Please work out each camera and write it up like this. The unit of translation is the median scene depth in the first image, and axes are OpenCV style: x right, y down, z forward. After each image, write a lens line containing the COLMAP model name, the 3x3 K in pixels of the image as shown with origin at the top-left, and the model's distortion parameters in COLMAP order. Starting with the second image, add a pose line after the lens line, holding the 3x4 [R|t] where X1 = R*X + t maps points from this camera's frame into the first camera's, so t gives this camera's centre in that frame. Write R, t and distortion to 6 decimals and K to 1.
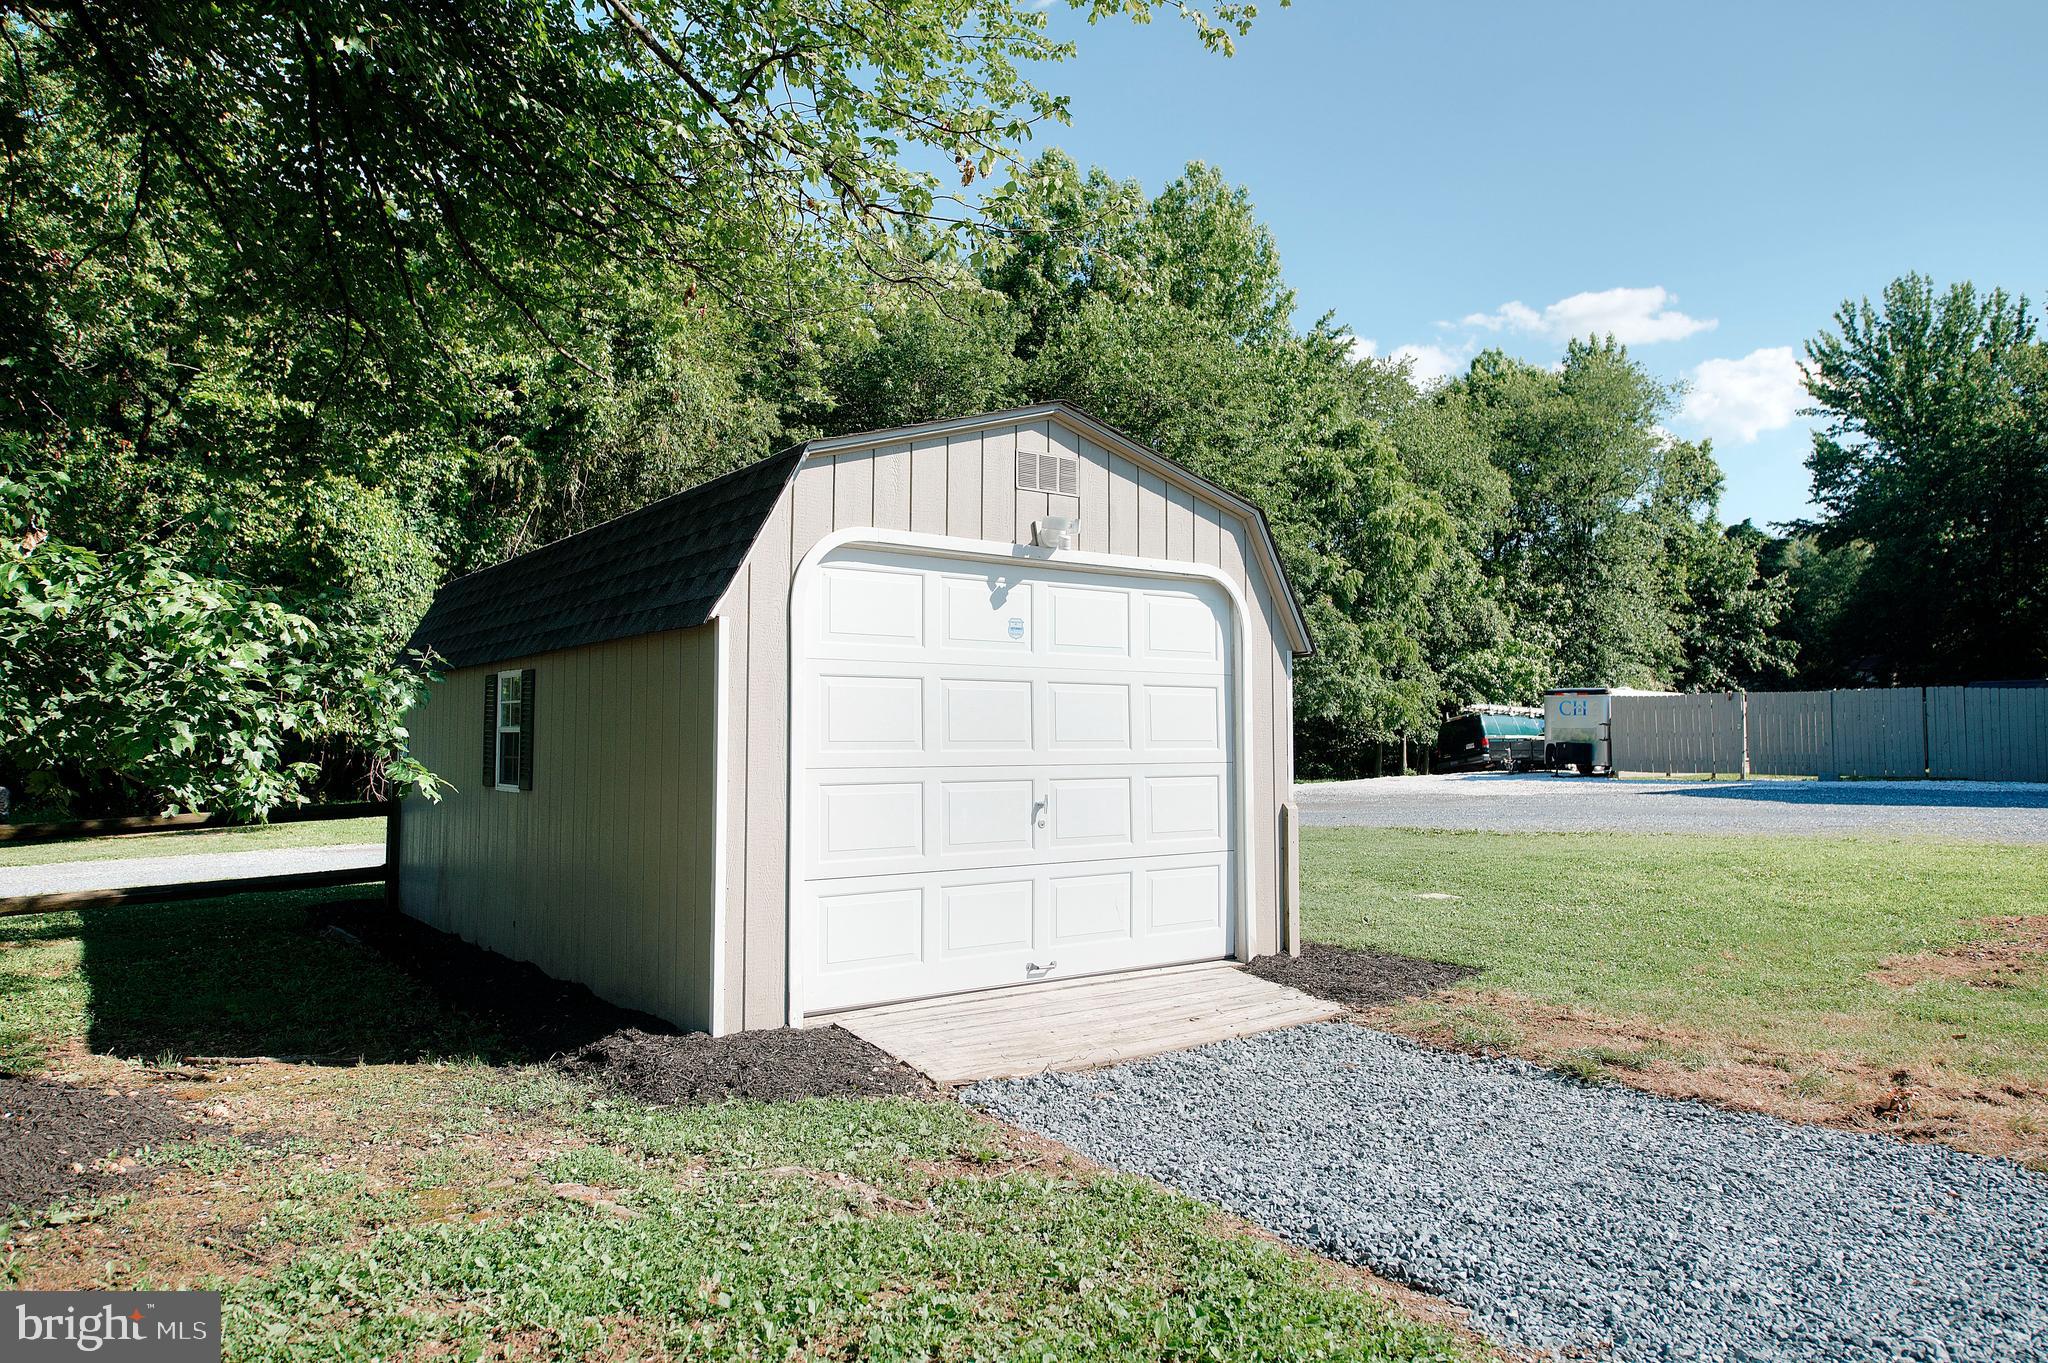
lens RADIAL K [[1348.0, 0, 1028.8], [0, 1348.0, 659.0], [0, 0, 1]] dist [0.002050, -0.001124]
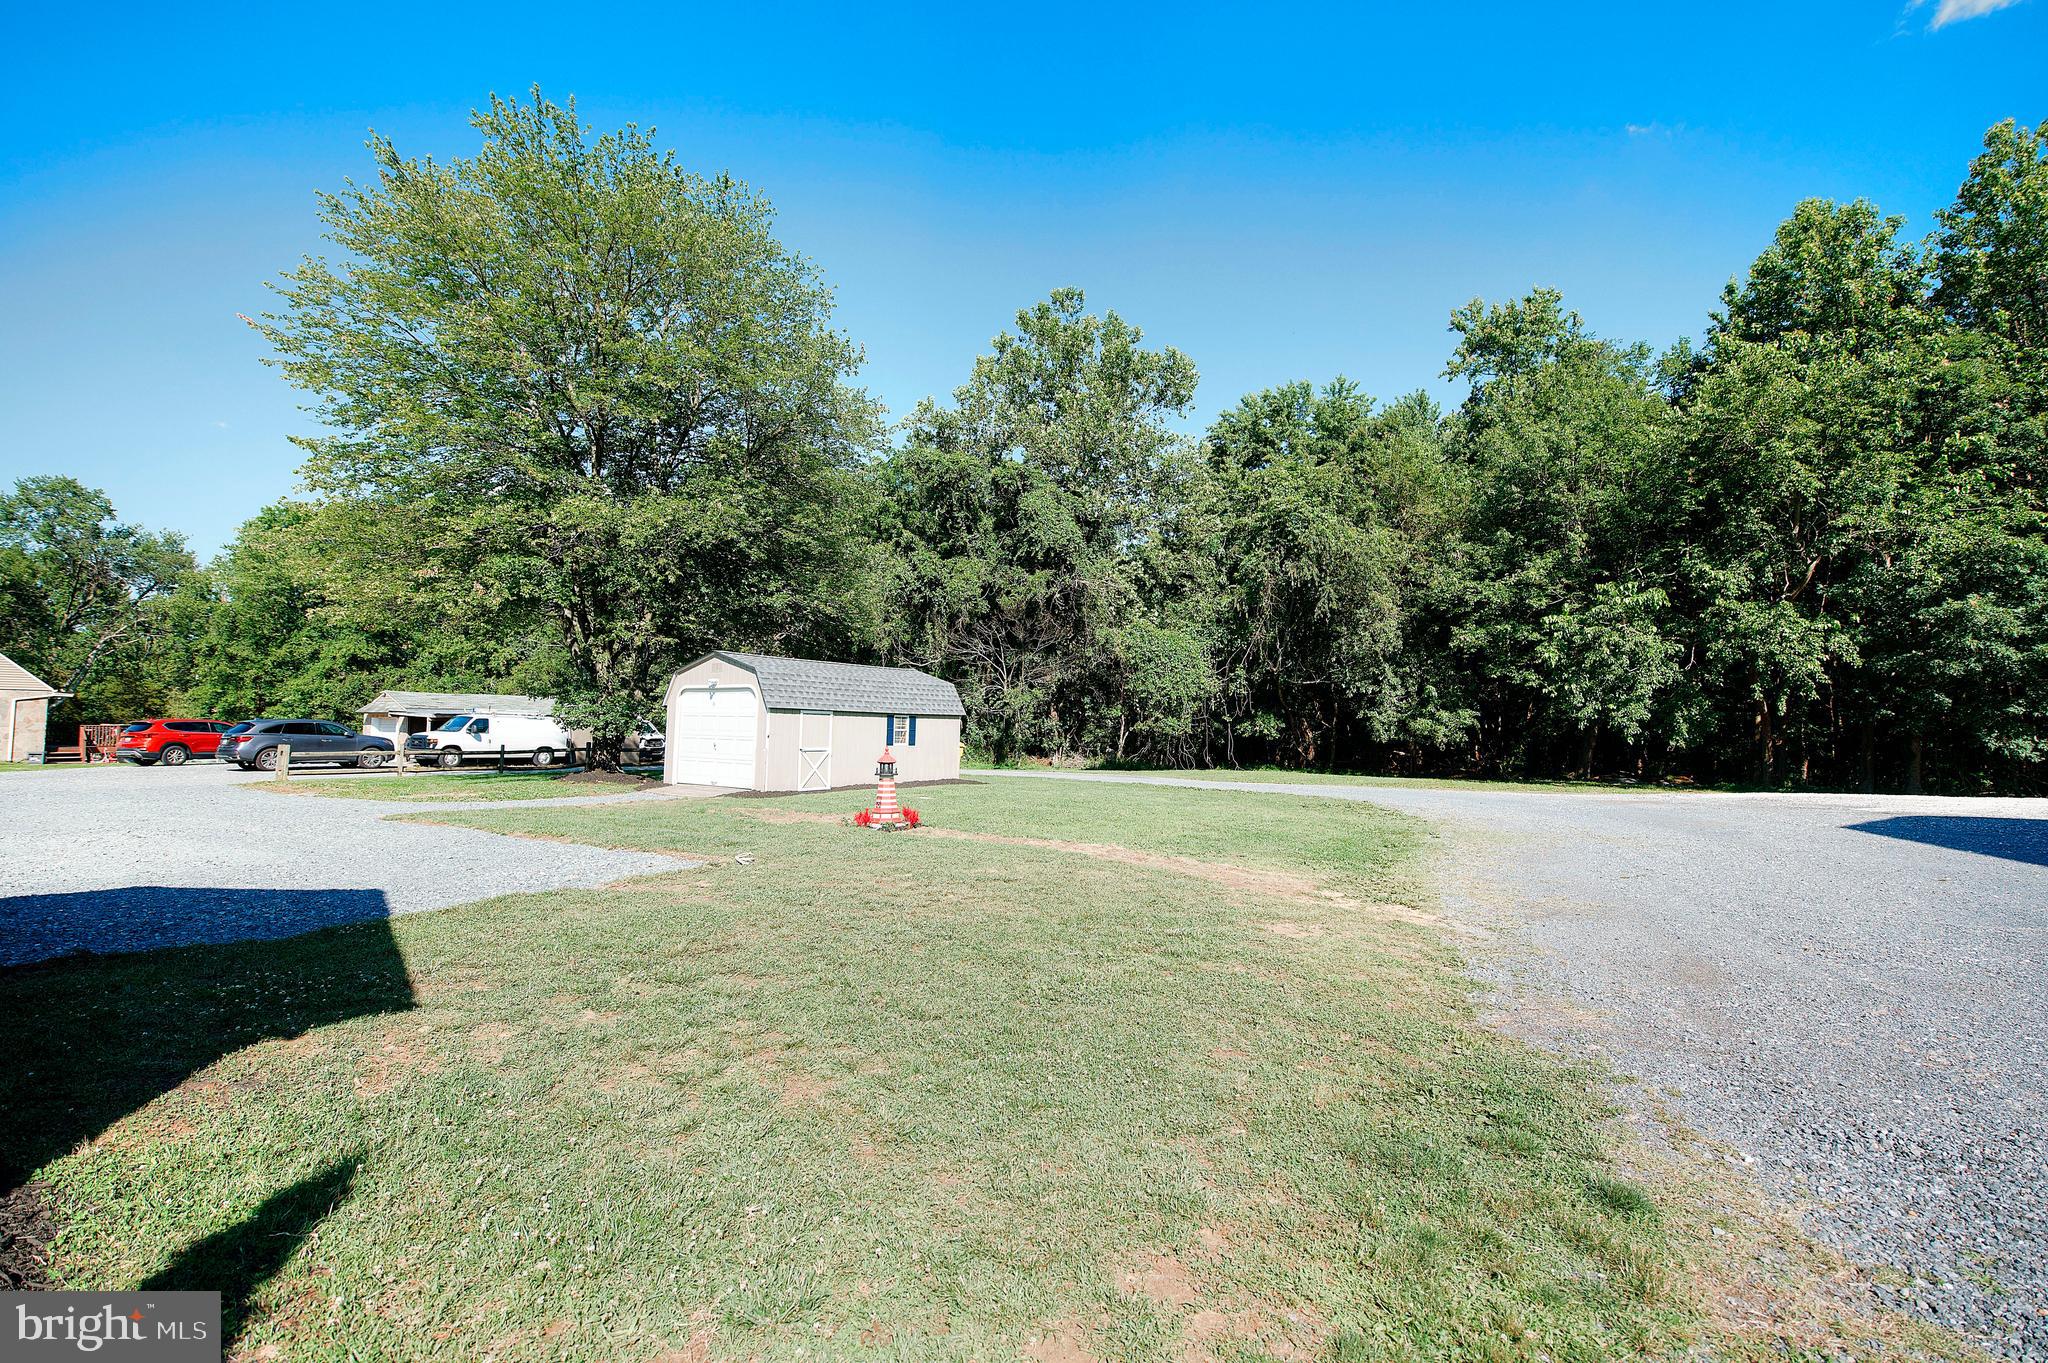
lens RADIAL K [[893.0, 0, 1025.2], [0, 893.0, 672.6], [0, 0, 1]] dist [-0.019243, 0.000881]
pose [[0.304359, -0.051517, -0.951163, 0.364527], [0.040684, 0.998328, -0.041054, 0.004178], [0.951688, -0.026202, 0.305946, 0.132151]]
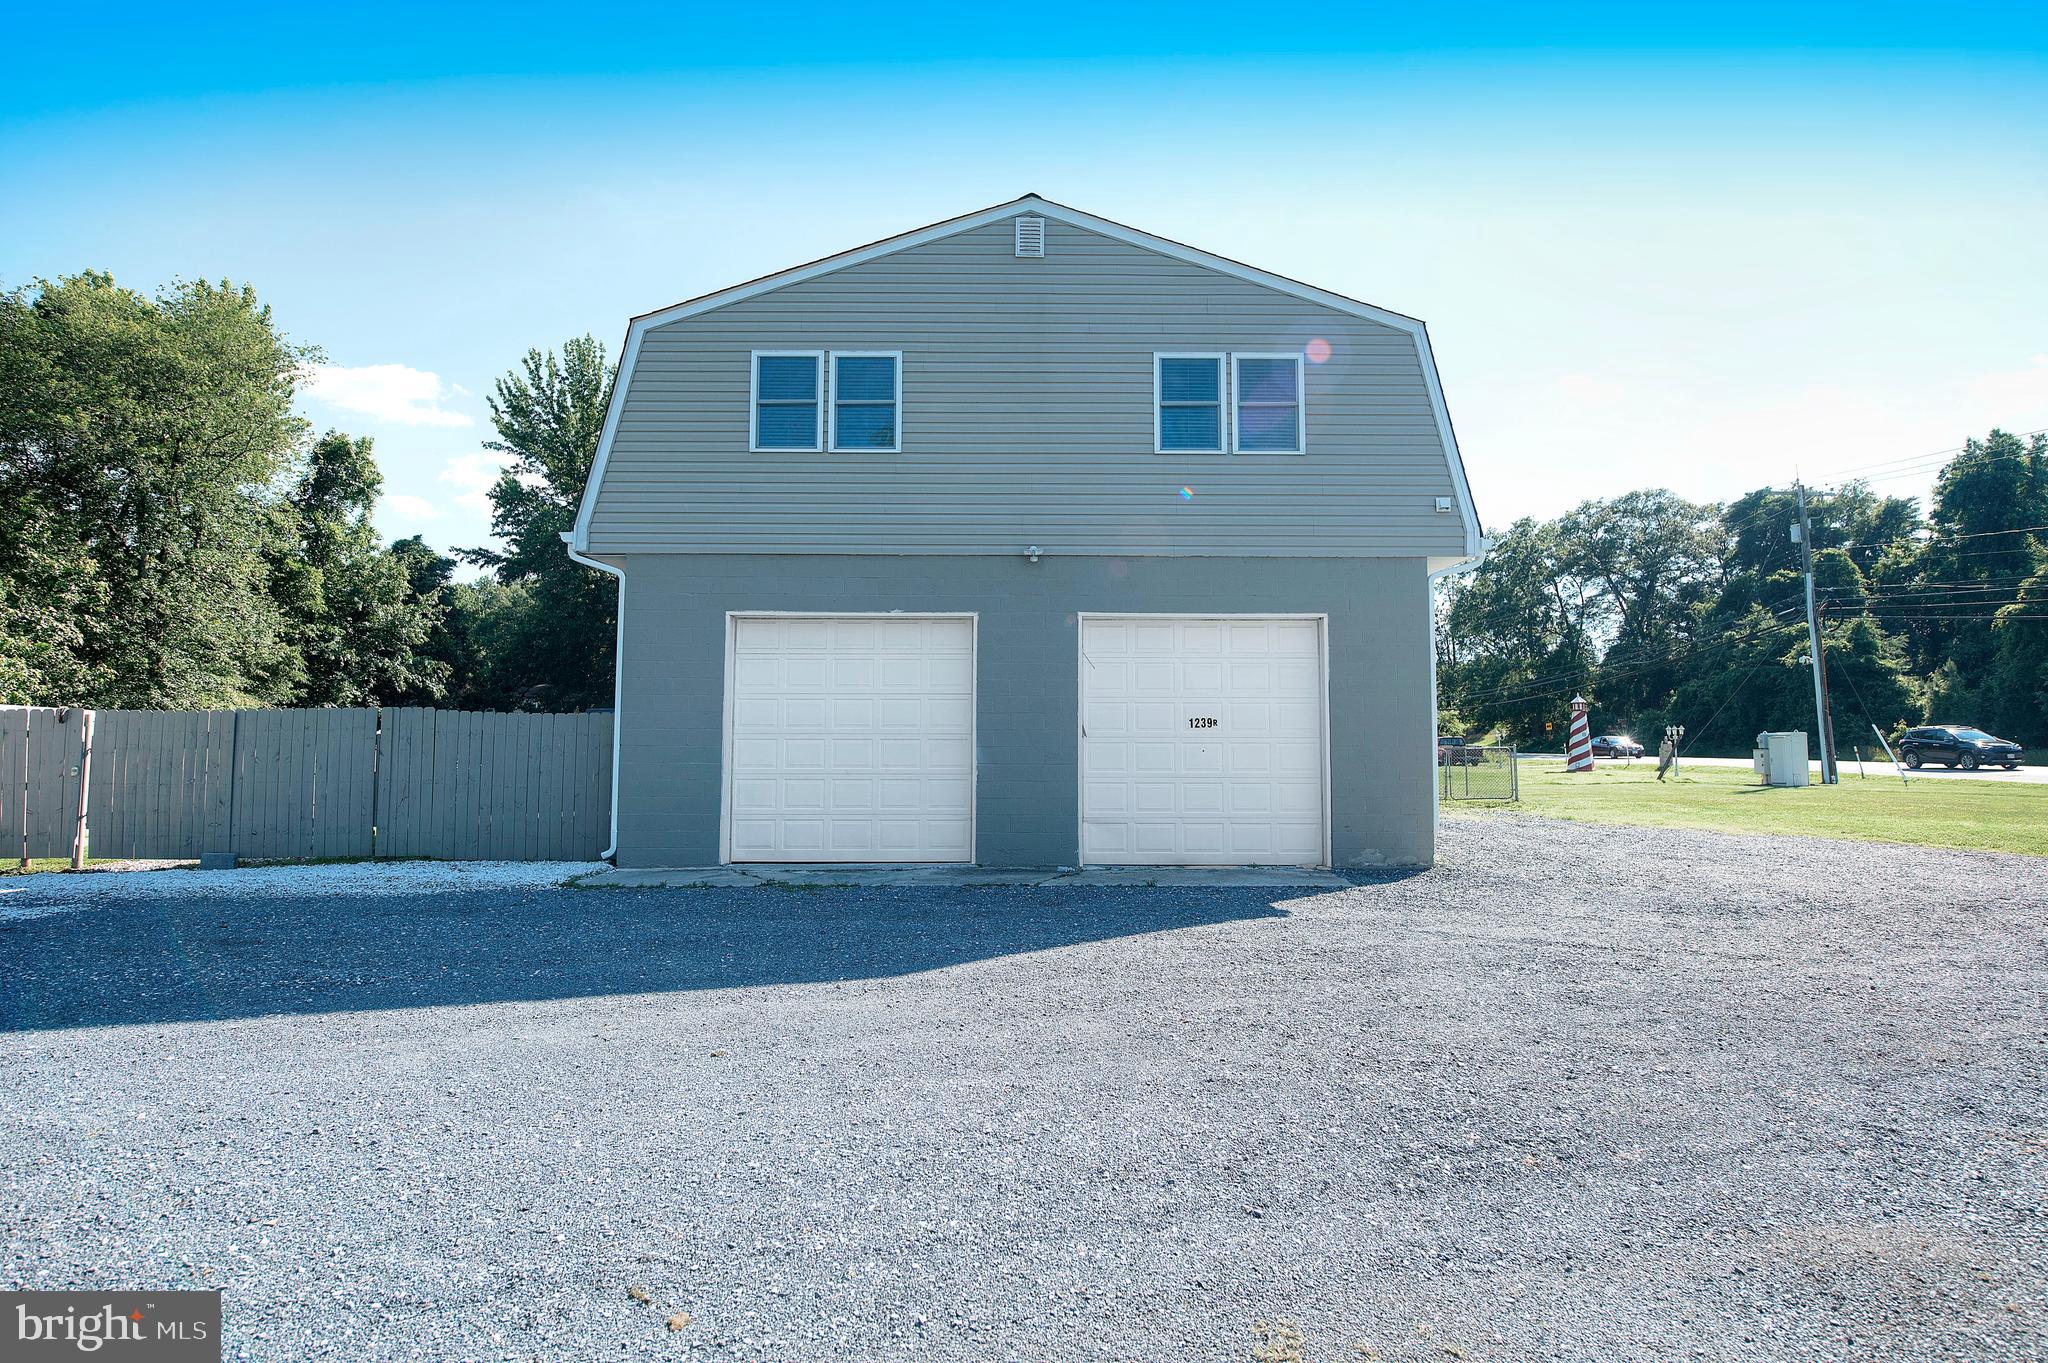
lens RADIAL K [[1112.3, 0, 1027.1], [0, 1112.3, 669.6], [0, 0, 1]] dist [-0.008140, 0.003521]
pose [[0.596115, 0.056963, 0.800876, 0.212197], [-0.044073, 0.998298, -0.038200, 0.004820], [-0.801689, -0.012525, 0.597610, 0.226417]]
